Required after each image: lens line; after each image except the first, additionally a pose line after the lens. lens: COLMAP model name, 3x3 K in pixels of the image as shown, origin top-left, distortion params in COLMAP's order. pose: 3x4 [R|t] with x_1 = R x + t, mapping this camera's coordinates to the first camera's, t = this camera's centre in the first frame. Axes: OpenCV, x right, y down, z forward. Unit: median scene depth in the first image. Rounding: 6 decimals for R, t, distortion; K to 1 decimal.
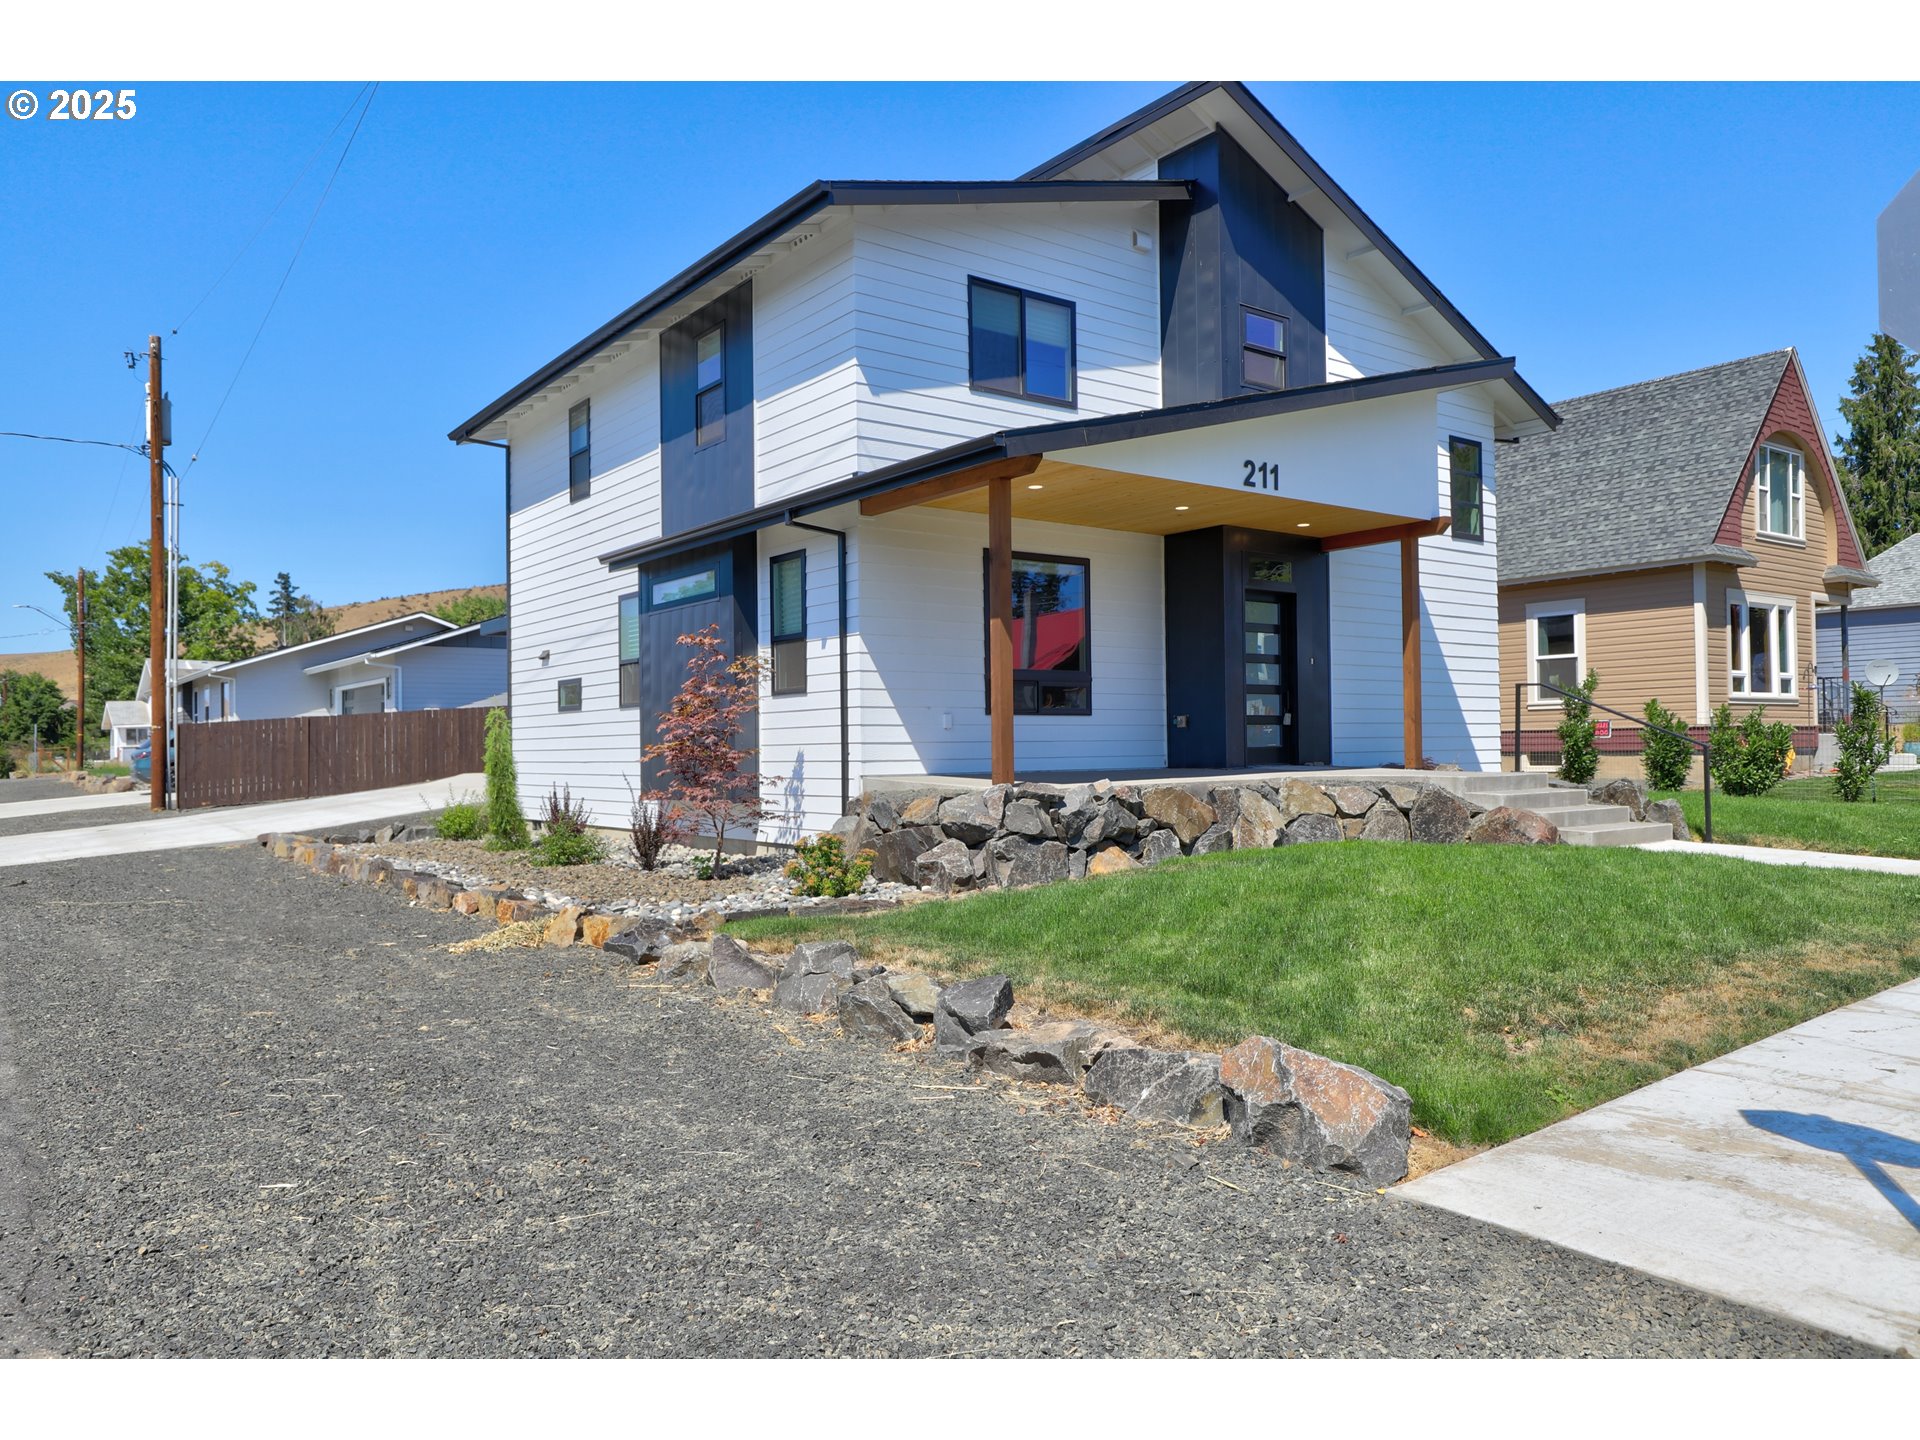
lens RADIAL K [[1315.3, 0, 959.5], [0, 1315.3, 727.2], [0, 0, 1]] dist [-0.003425, -0.003133]
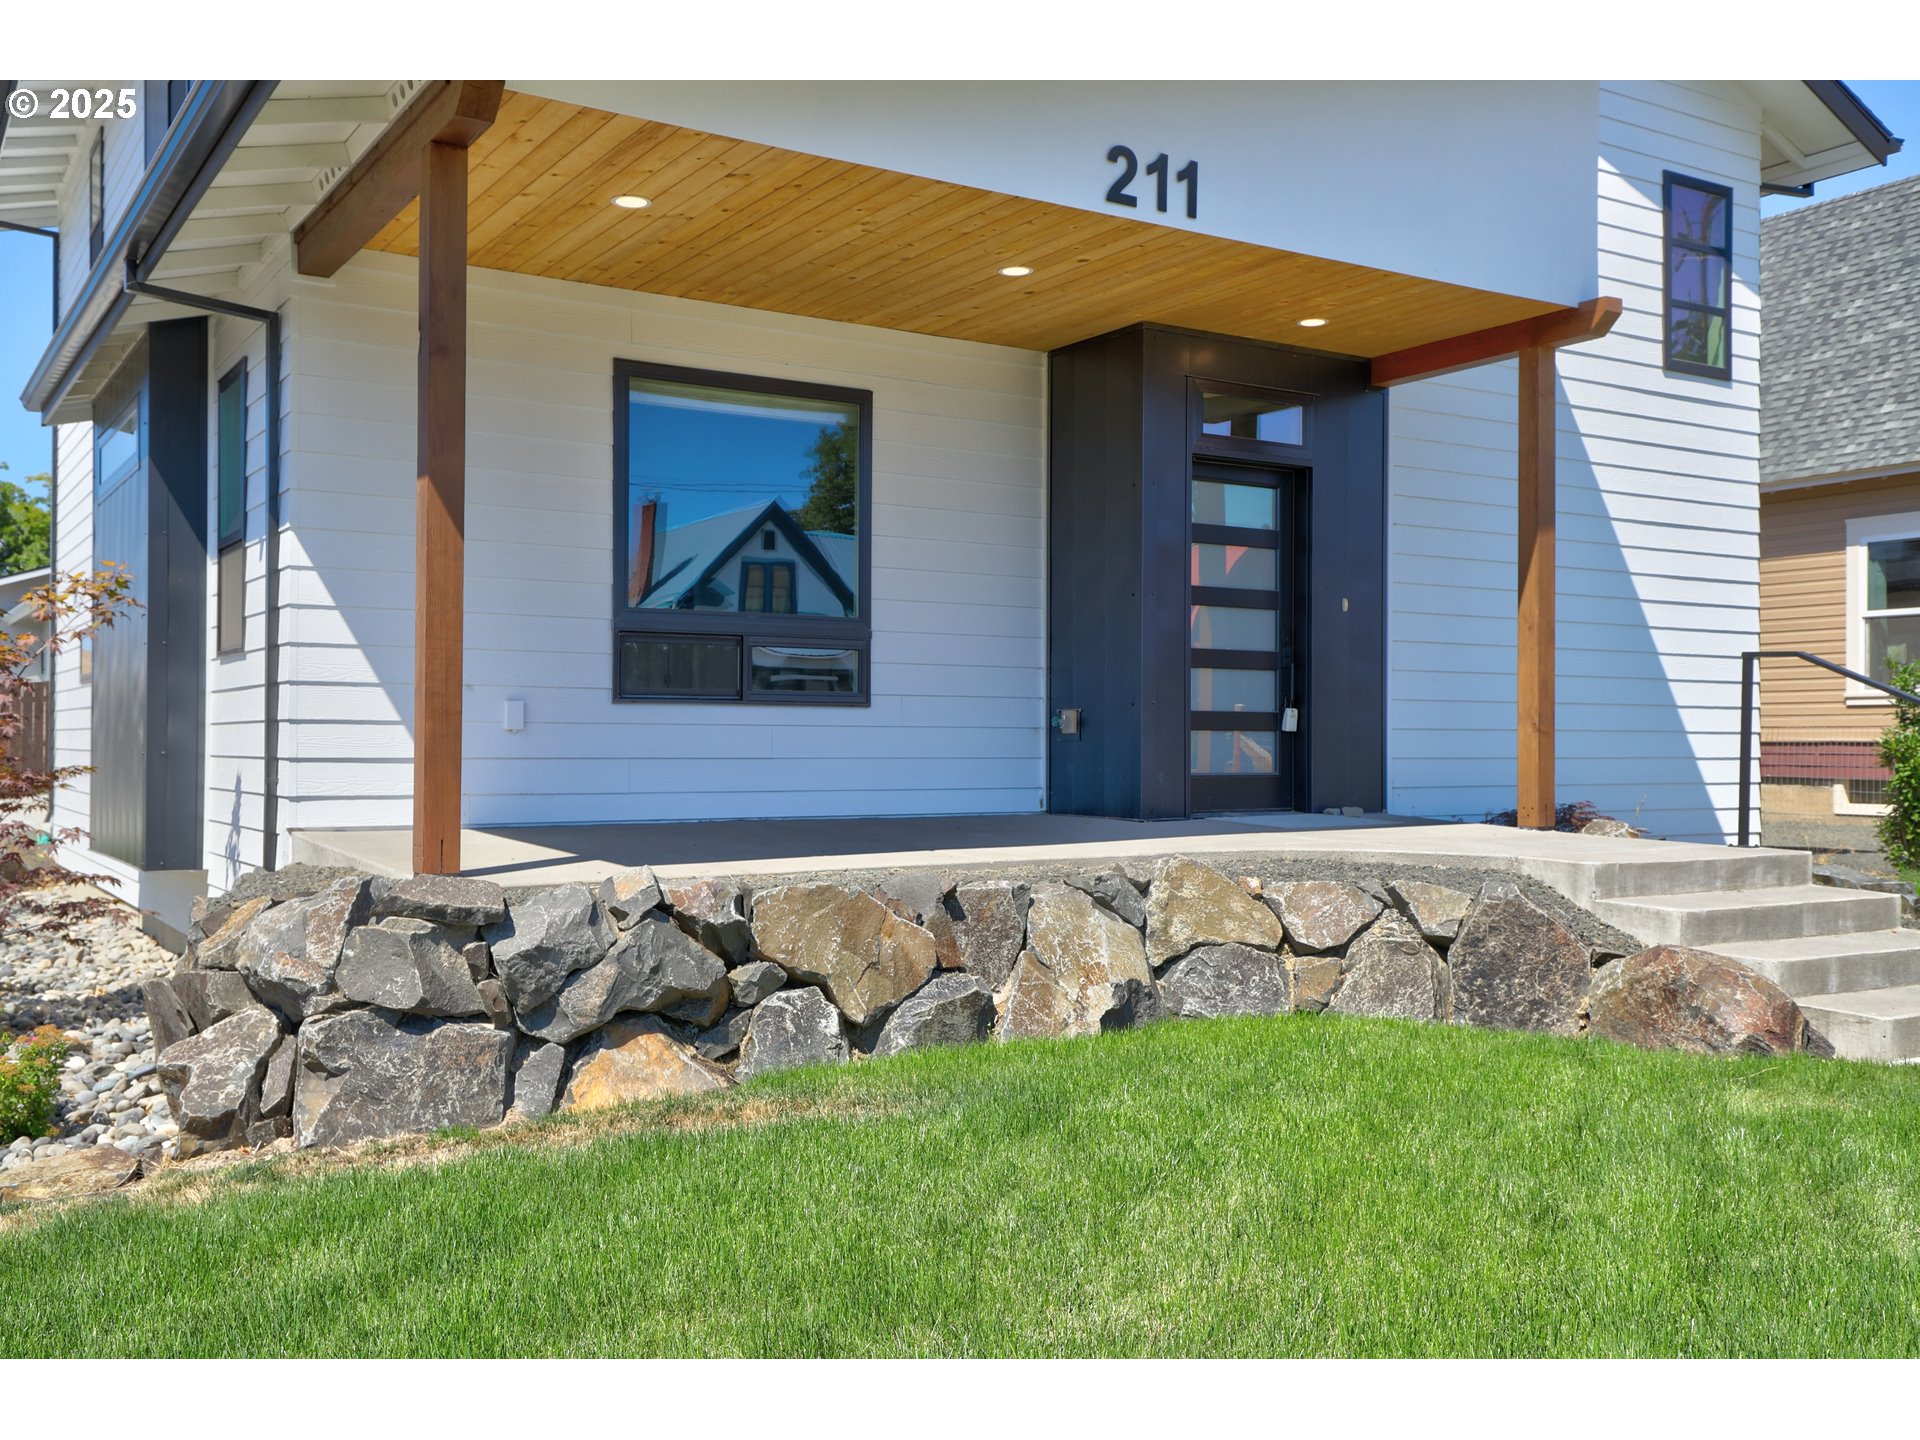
lens RADIAL K [[1757.6, 0, 960.9], [0, 1757.6, 718.0], [0, 0, 1]] dist [0.029879, 0.000000]
pose [[0.996579, 0.015773, -0.081132, 0.215356], [-0.015494, 0.999872, 0.004065, -0.009204], [0.081186, -0.002794, 0.996695, 0.390124]]
